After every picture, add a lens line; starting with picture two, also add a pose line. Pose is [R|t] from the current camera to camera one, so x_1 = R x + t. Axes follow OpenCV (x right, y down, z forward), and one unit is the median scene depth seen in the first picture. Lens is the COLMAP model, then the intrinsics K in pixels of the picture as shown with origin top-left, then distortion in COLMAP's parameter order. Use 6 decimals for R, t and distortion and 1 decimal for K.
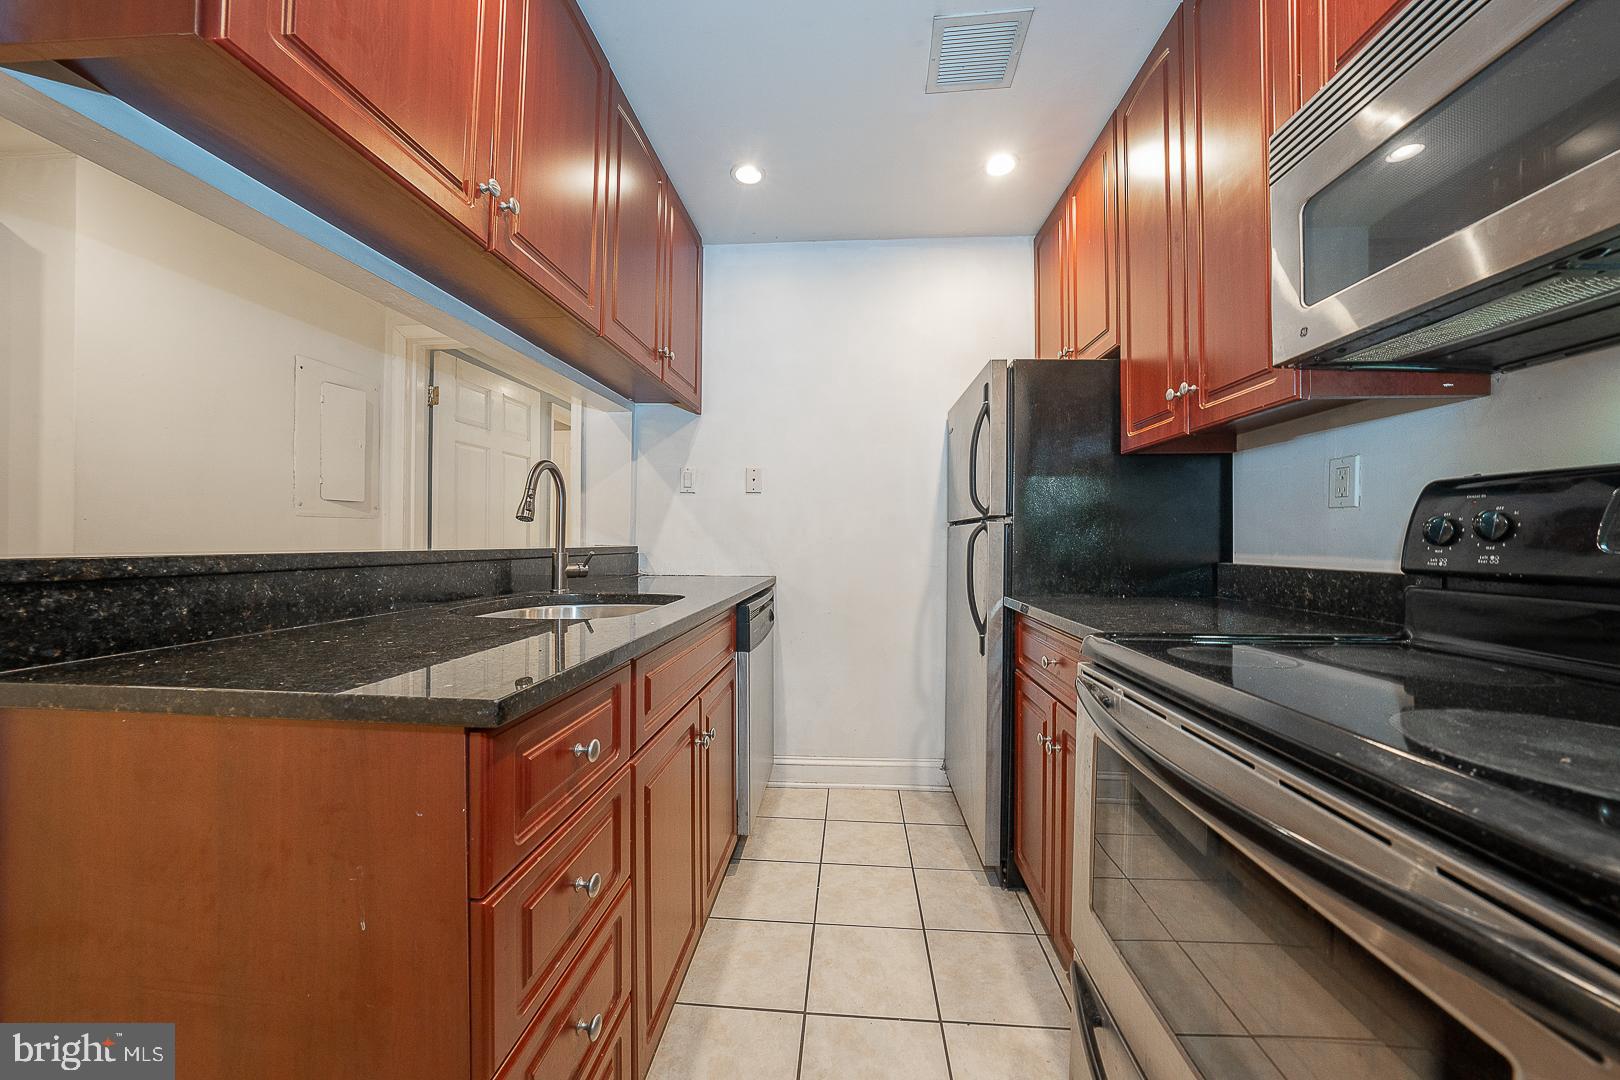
lens RADIAL K [[557.7, 0, 810.0], [0, 557.7, 540.0], [0, 0, 1]] dist [-0.032407, 0.007034]
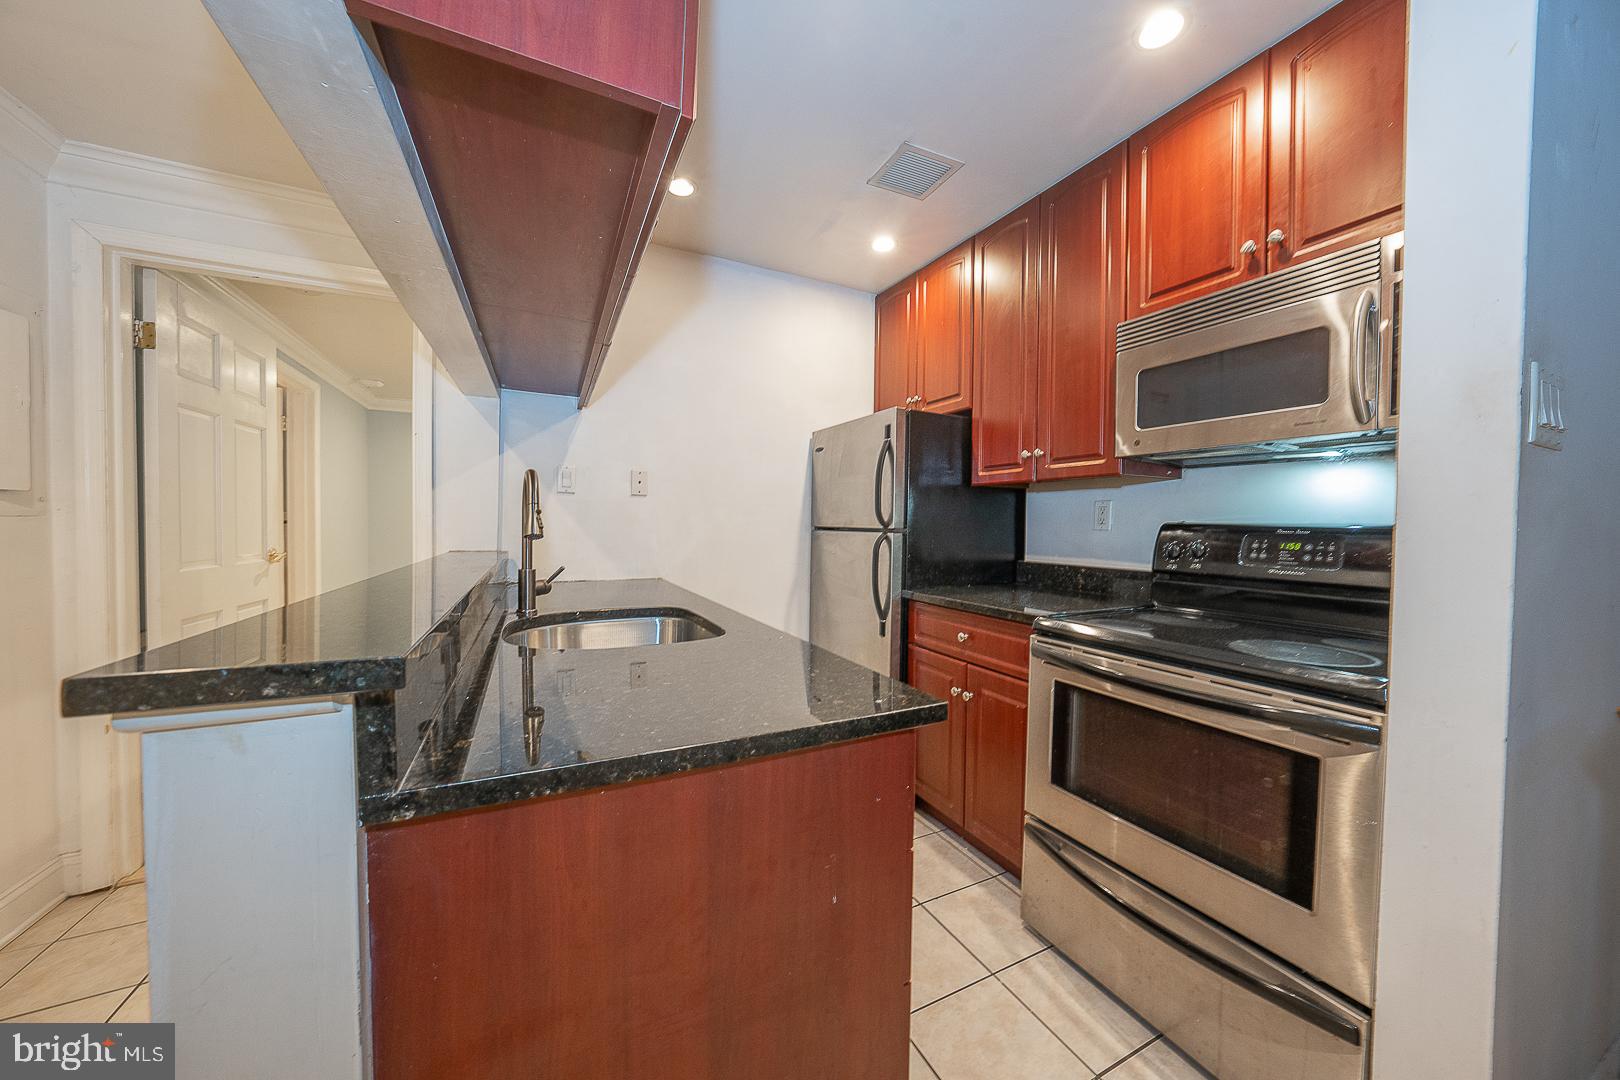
lens RADIAL K [[557.7, 0, 810.0], [0, 557.7, 540.0], [0, 0, 1]] dist [-0.032407, 0.007034]
pose [[0.858307, -0.008787, 0.513062, -0.523998], [-0.007766, 0.999516, 0.030109, -0.056269], [-0.513078, -0.029828, 0.857824, -0.015785]]
